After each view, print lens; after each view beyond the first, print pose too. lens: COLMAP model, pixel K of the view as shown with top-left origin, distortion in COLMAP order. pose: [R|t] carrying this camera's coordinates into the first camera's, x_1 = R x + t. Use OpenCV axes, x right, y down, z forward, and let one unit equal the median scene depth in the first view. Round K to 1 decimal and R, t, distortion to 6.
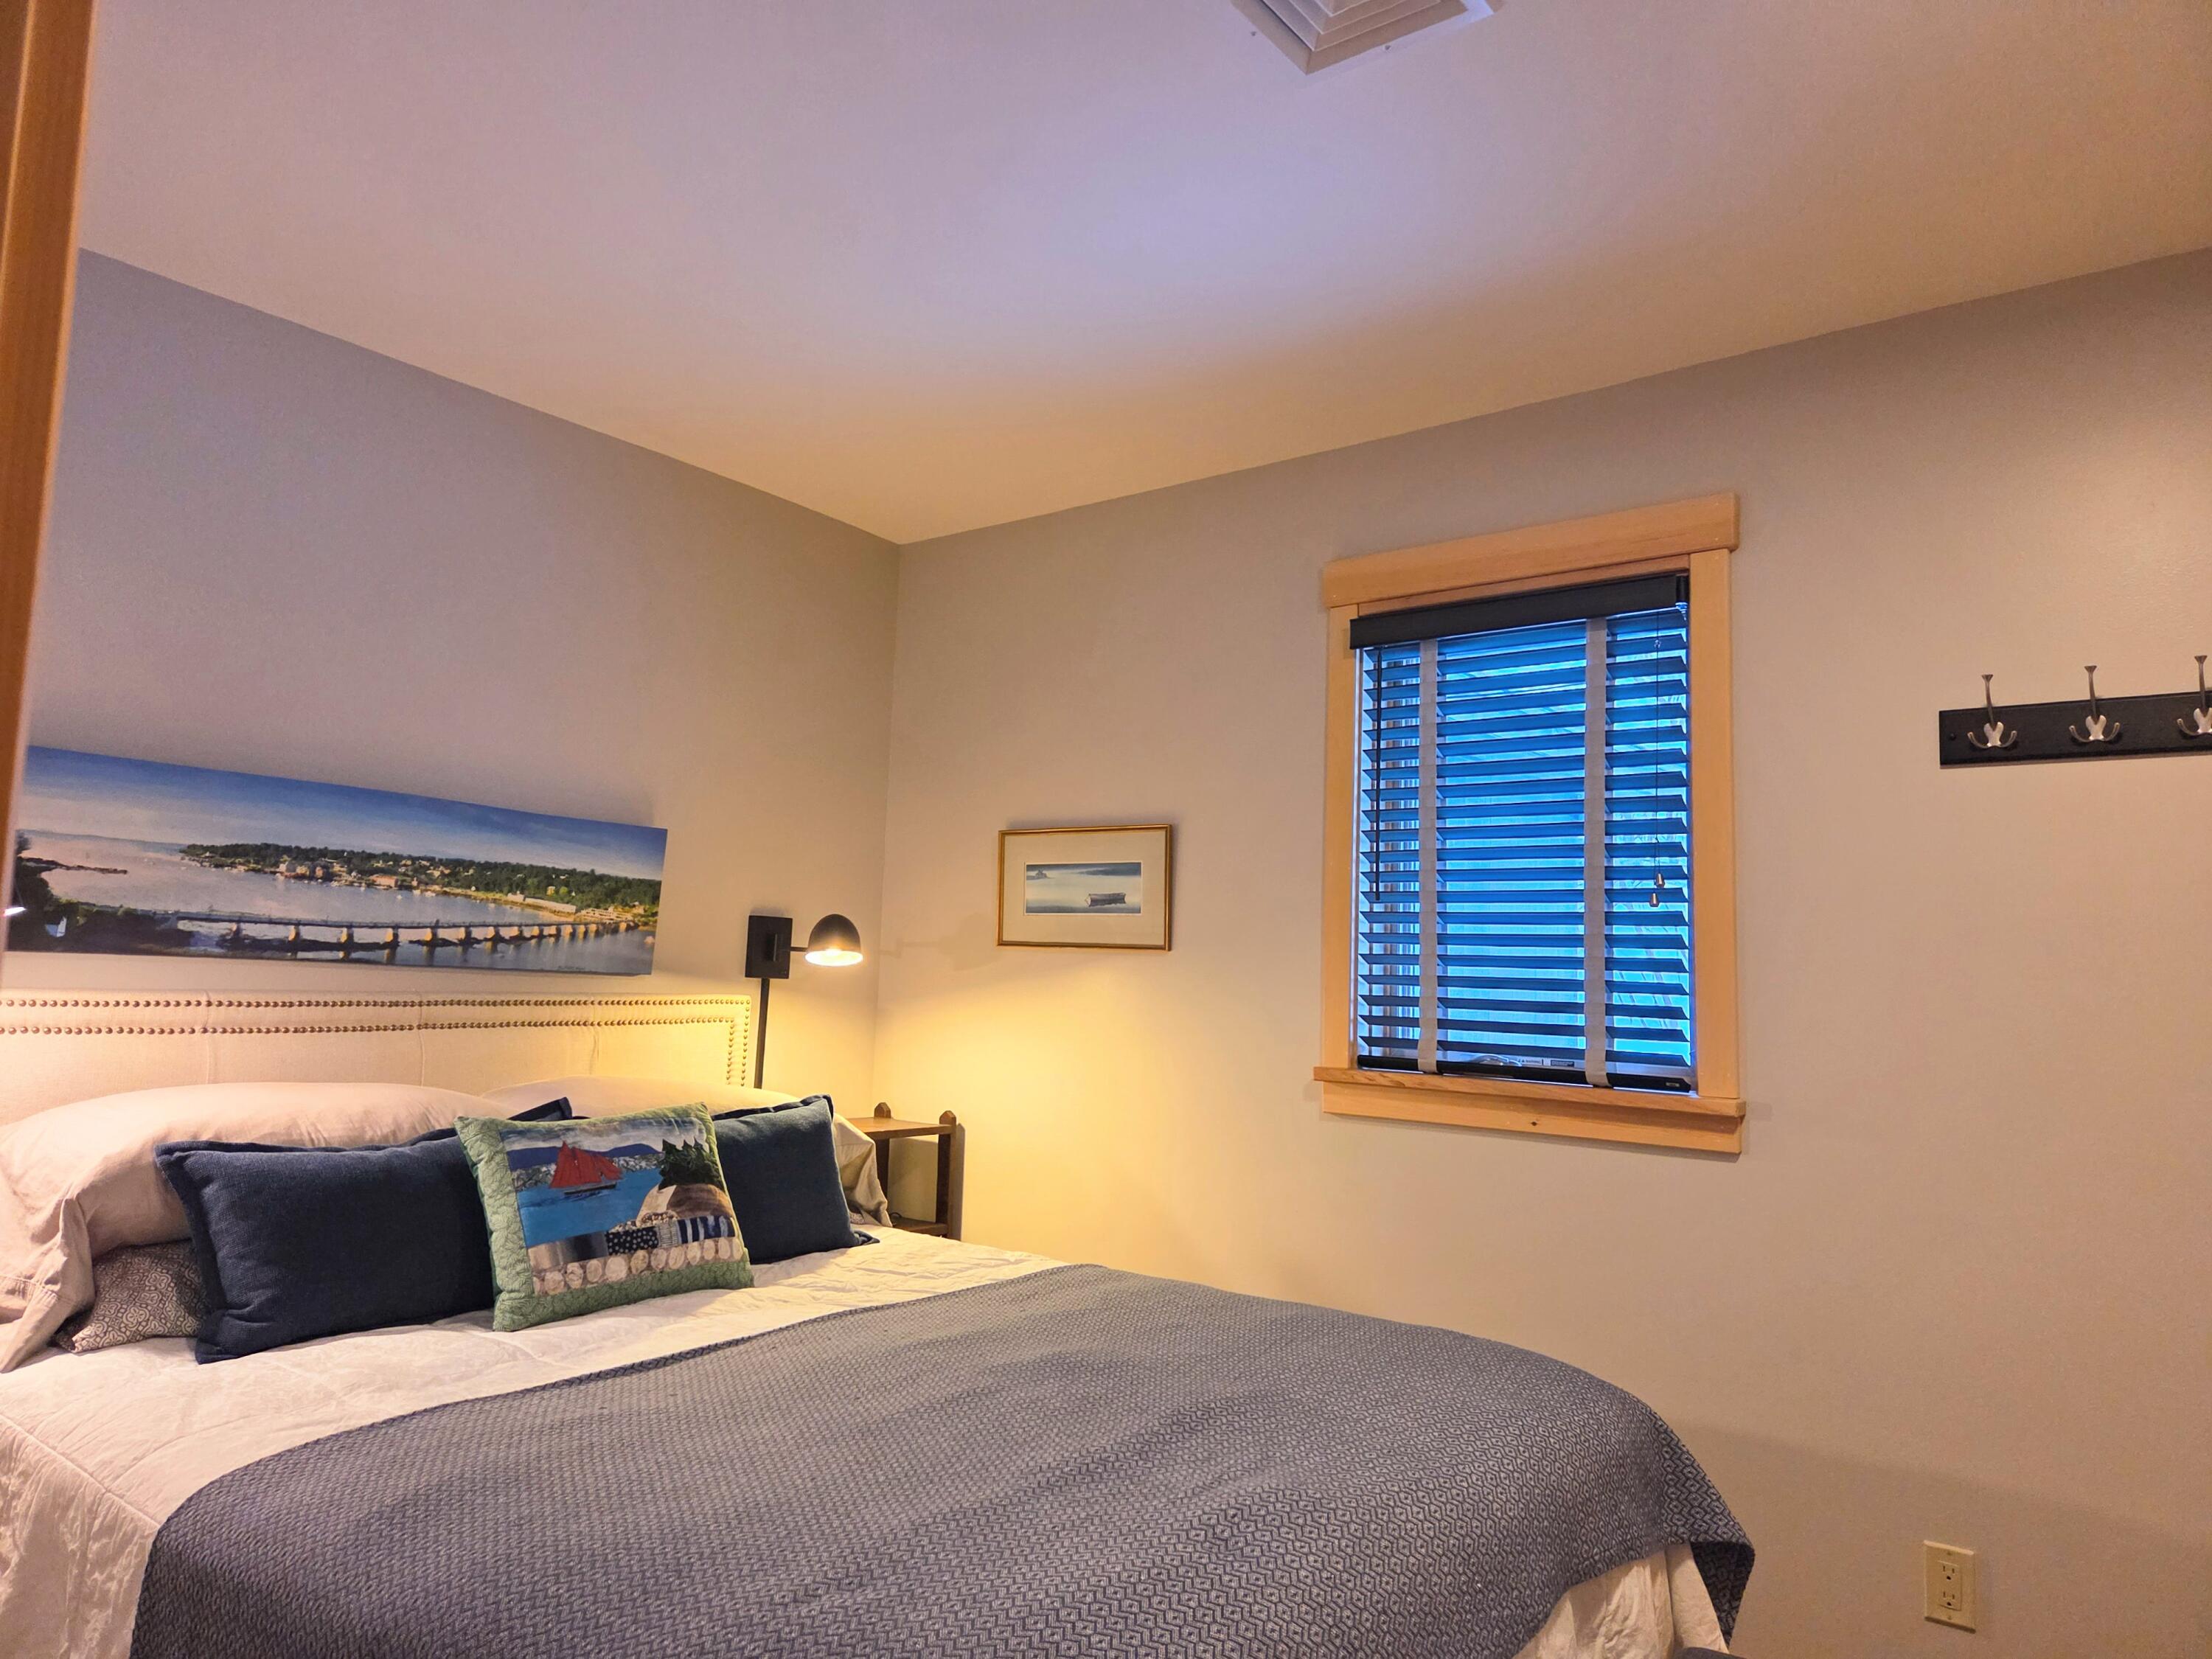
lens RADIAL K [[1484.0, 0, 1044.8], [0, 1484.0, 823.5], [0, 0, 1]] dist [0.076641, -0.066157]
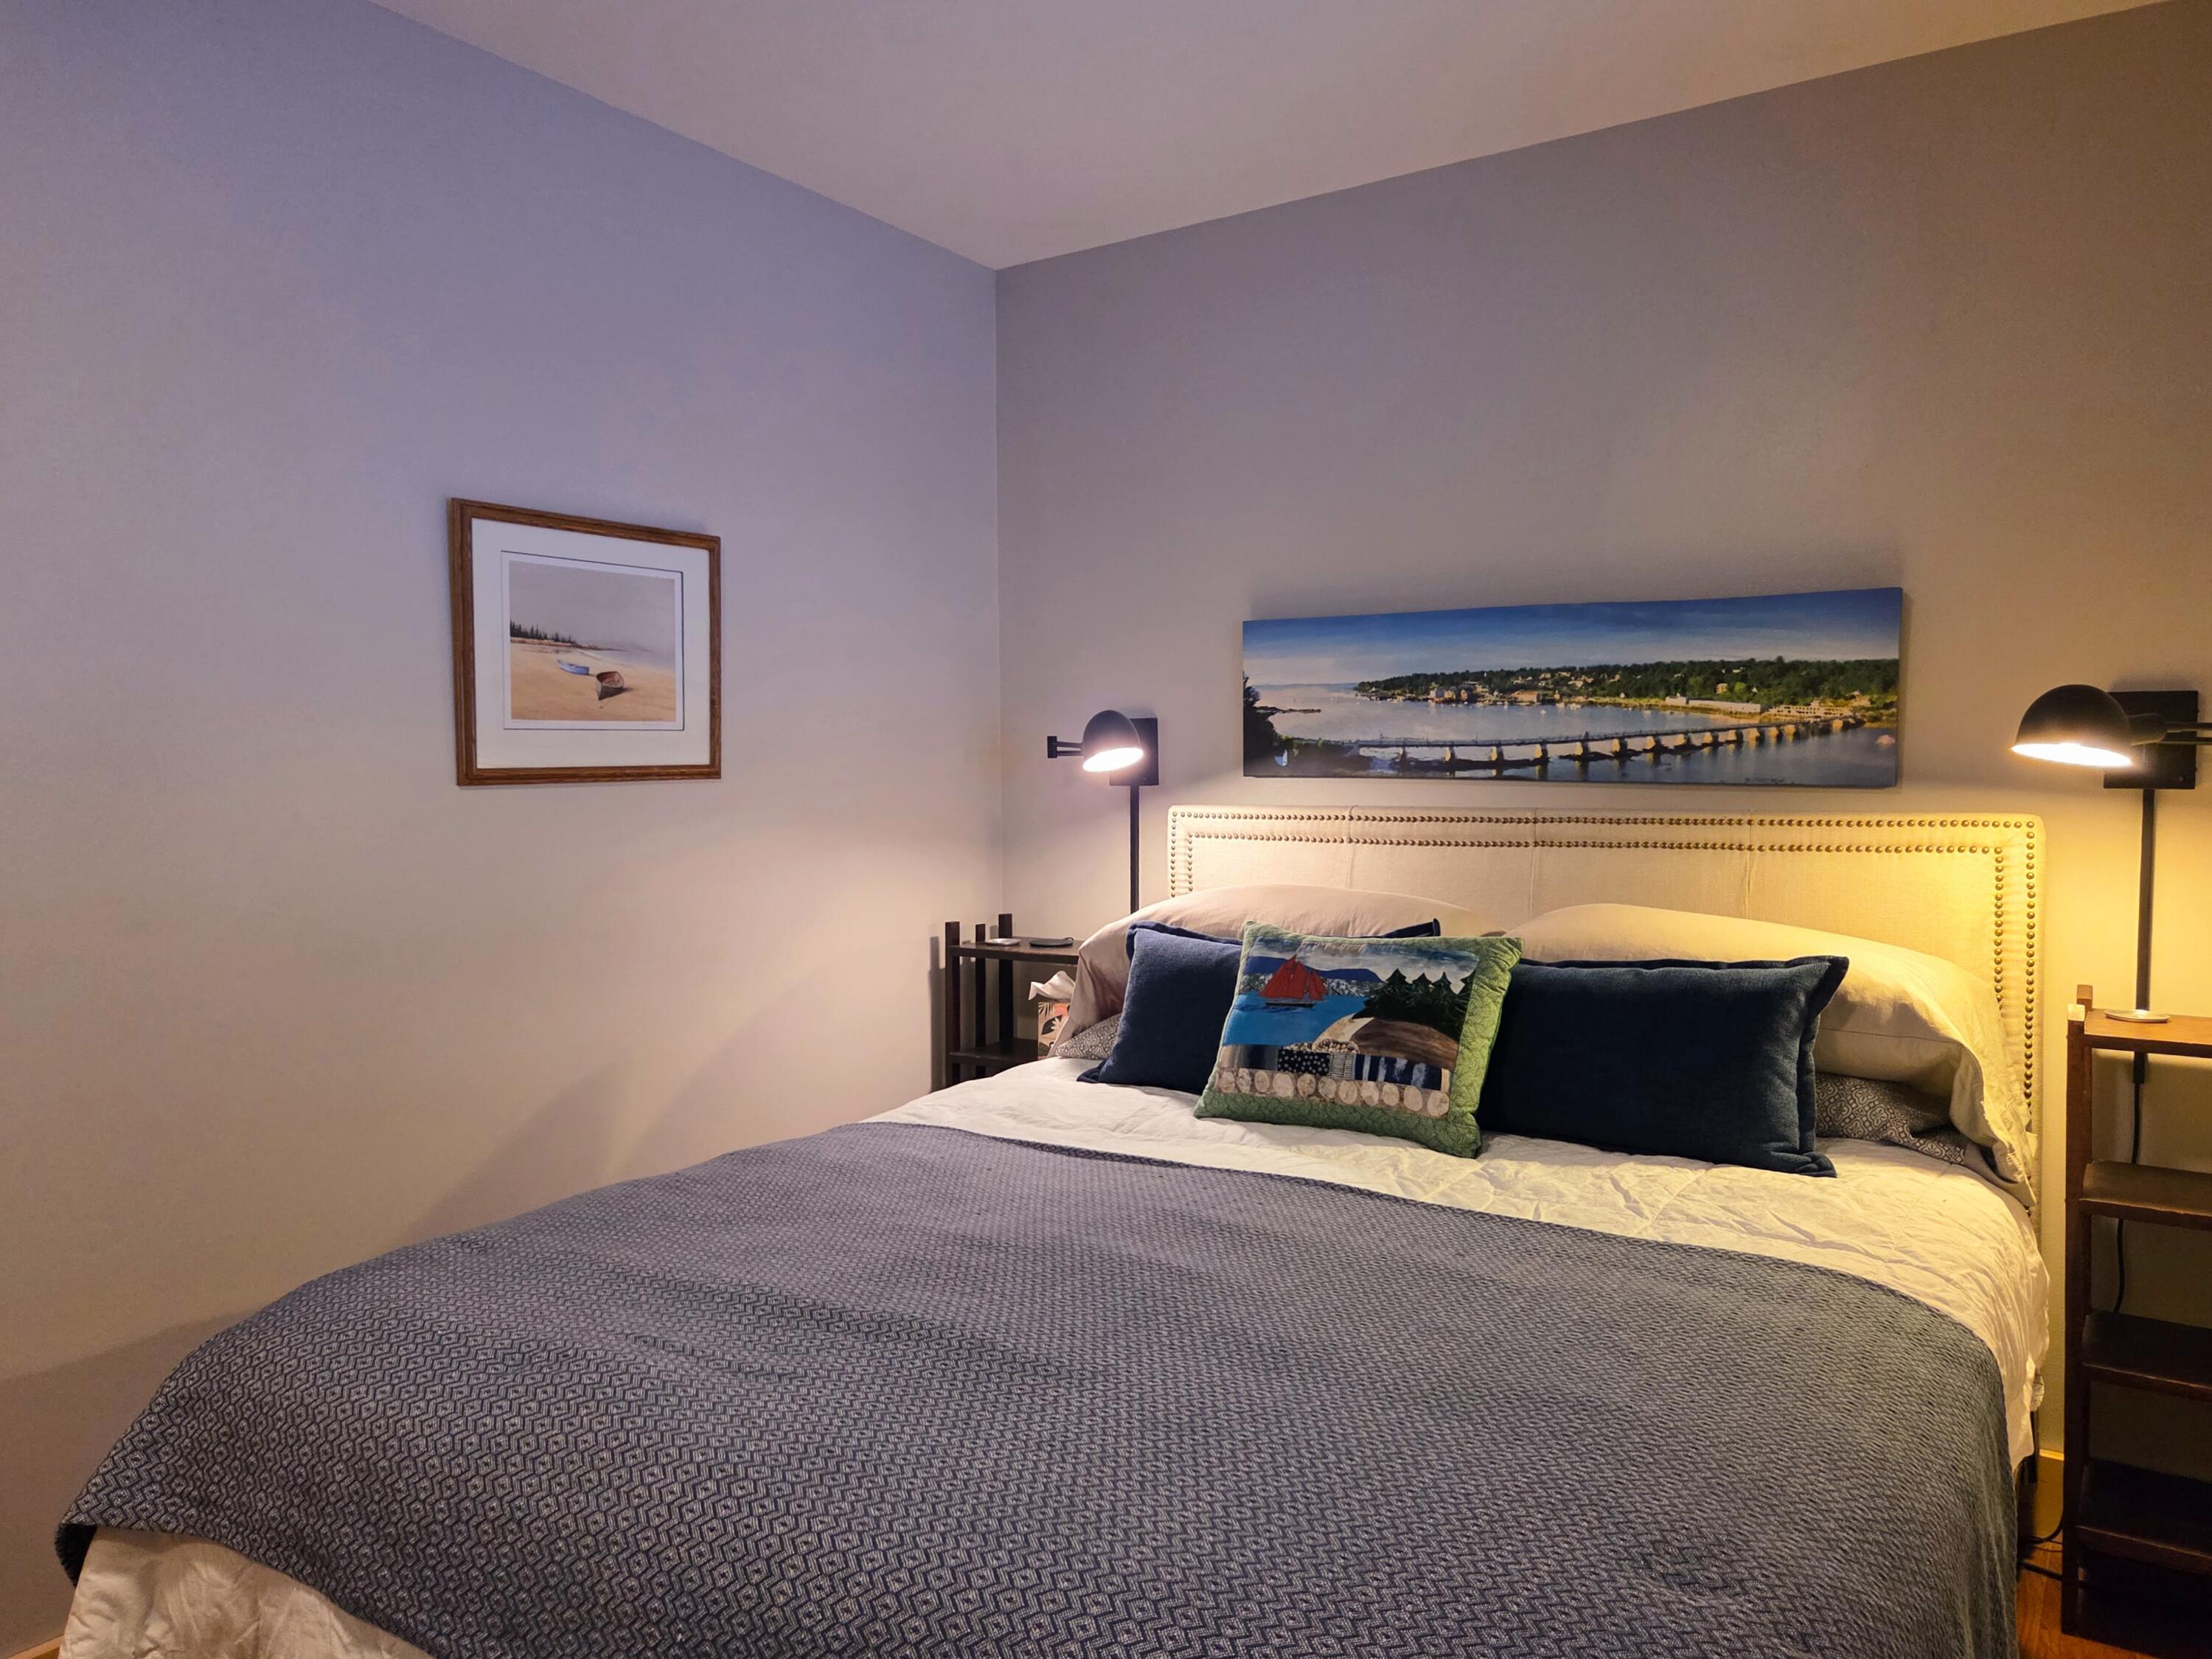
lens RADIAL K [[1484.0, 0, 1044.8], [0, 1484.0, 823.5], [0, 0, 1]] dist [0.076641, -0.066157]
pose [[0.107169, 0.005447, -0.994226, 0.501654], [0.109625, 0.993823, 0.017261, 0.068752], [0.988179, -0.110841, 0.105909, 0.570134]]
